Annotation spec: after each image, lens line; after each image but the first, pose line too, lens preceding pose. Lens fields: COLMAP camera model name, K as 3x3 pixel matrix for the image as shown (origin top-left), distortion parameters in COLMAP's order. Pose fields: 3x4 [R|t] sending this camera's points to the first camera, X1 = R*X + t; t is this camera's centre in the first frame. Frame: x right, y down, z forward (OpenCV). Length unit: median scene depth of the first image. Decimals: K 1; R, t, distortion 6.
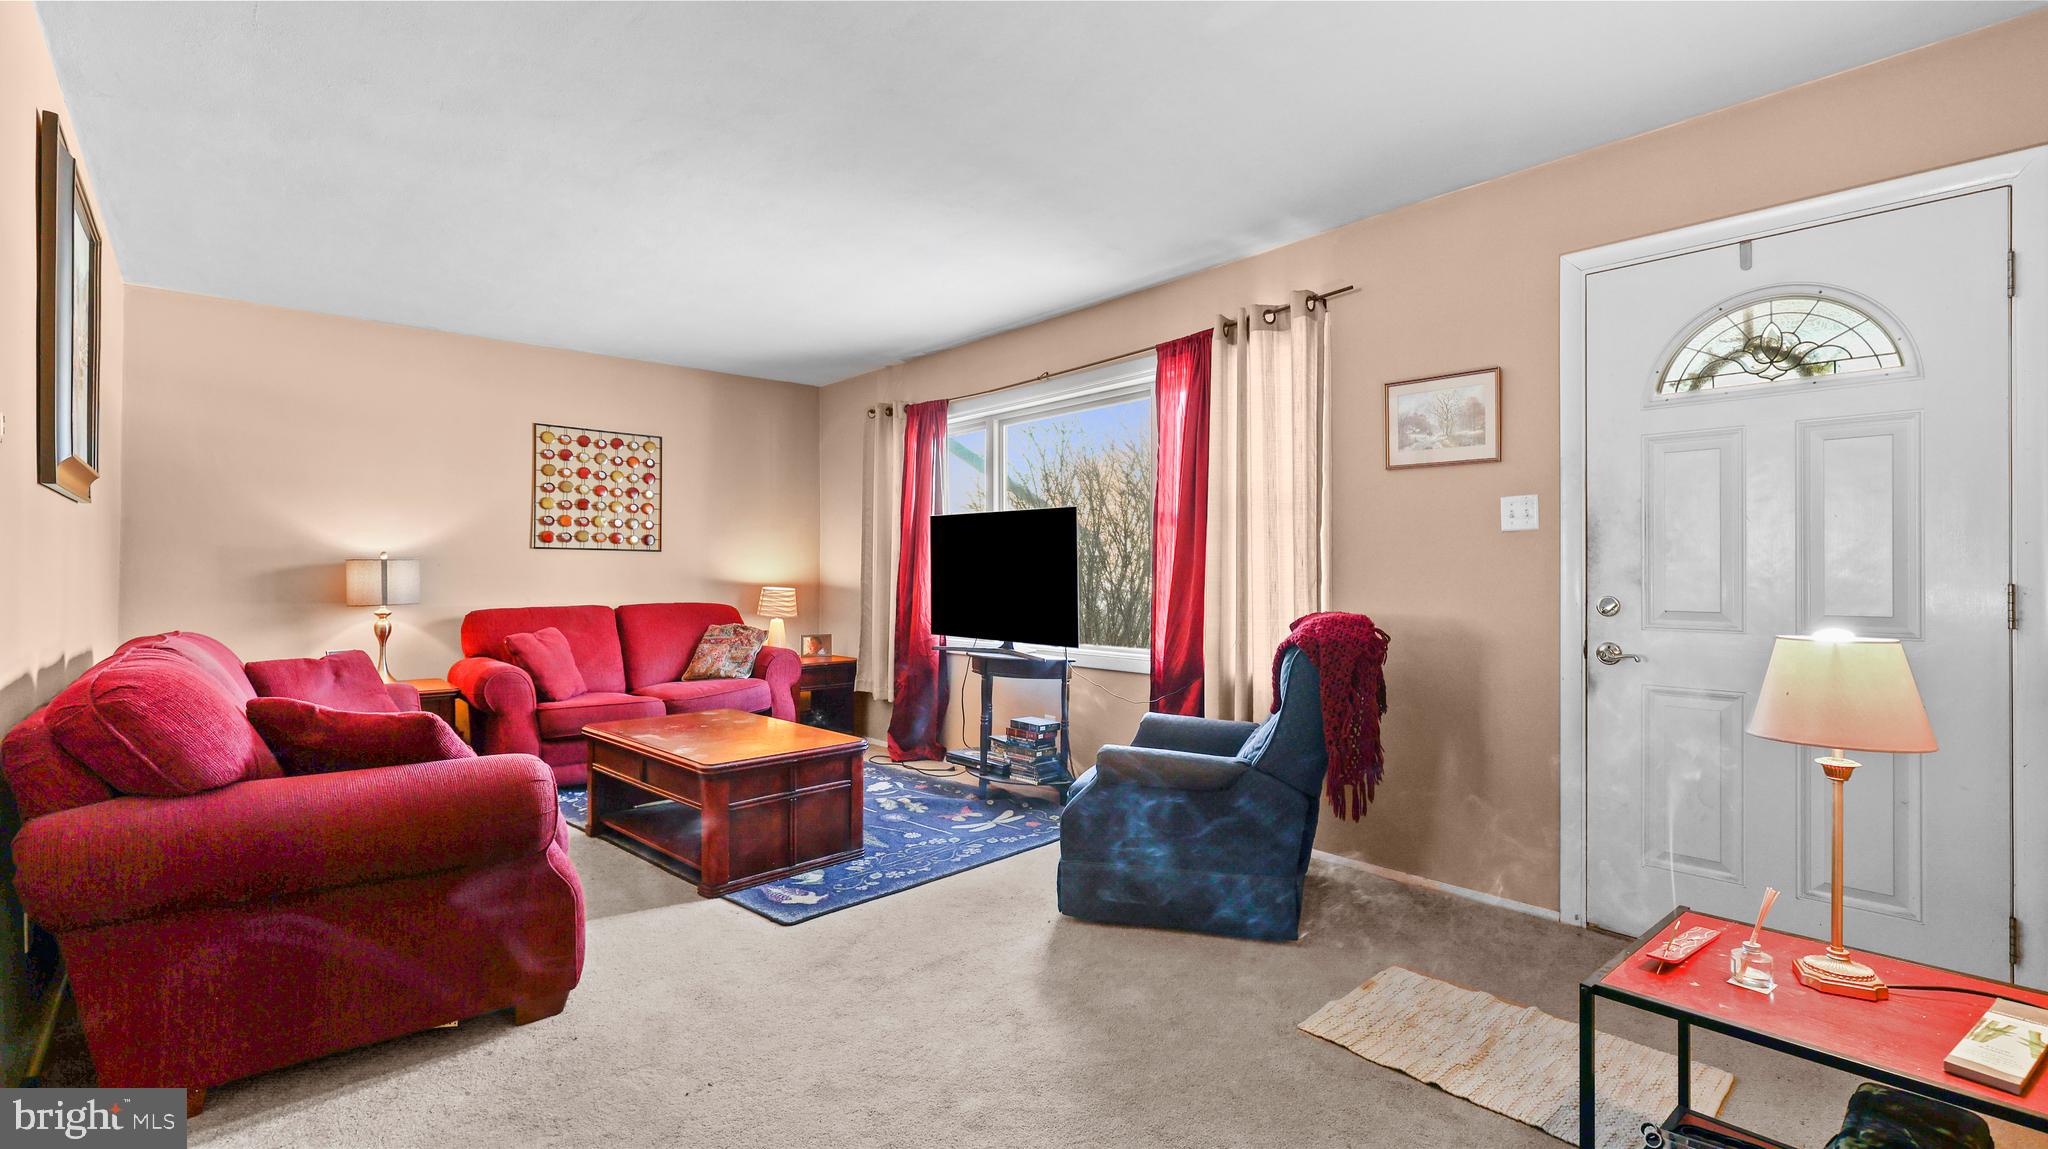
lens RADIAL K [[928.6, 0, 1035.9], [0, 928.6, 576.5], [0, 0, 1]] dist [0.005512, 0.000229]
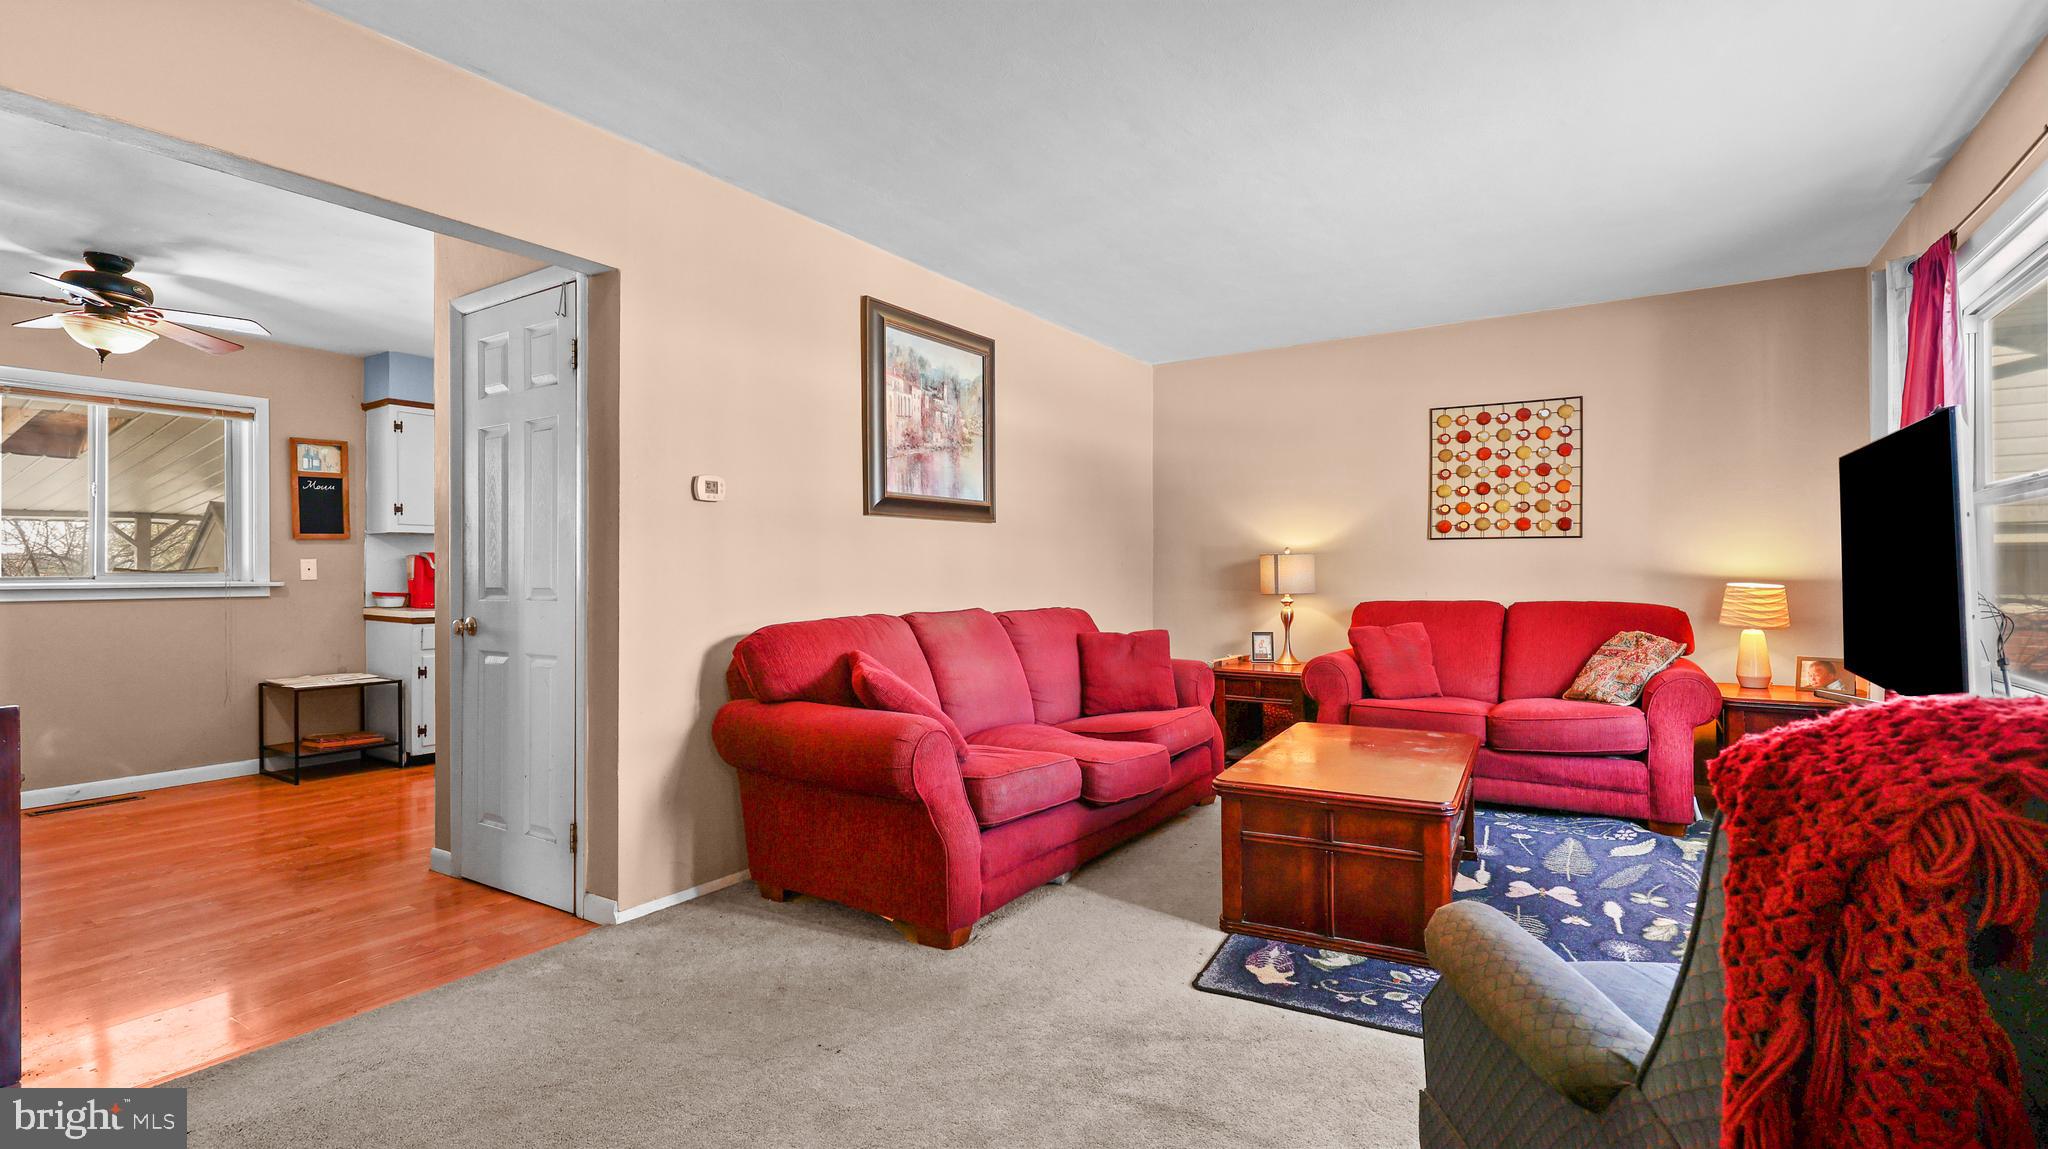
lens RADIAL K [[928.6, 0, 1032.5], [0, 928.6, 567.1], [0, 0, 1]] dist [0.005512, 0.000229]
pose [[0.273171, -0.006105, -0.961946, 0.267377], [0.002388, 0.999981, -0.005668, 0.002434], [0.961963, -0.000749, 0.273180, 0.343263]]
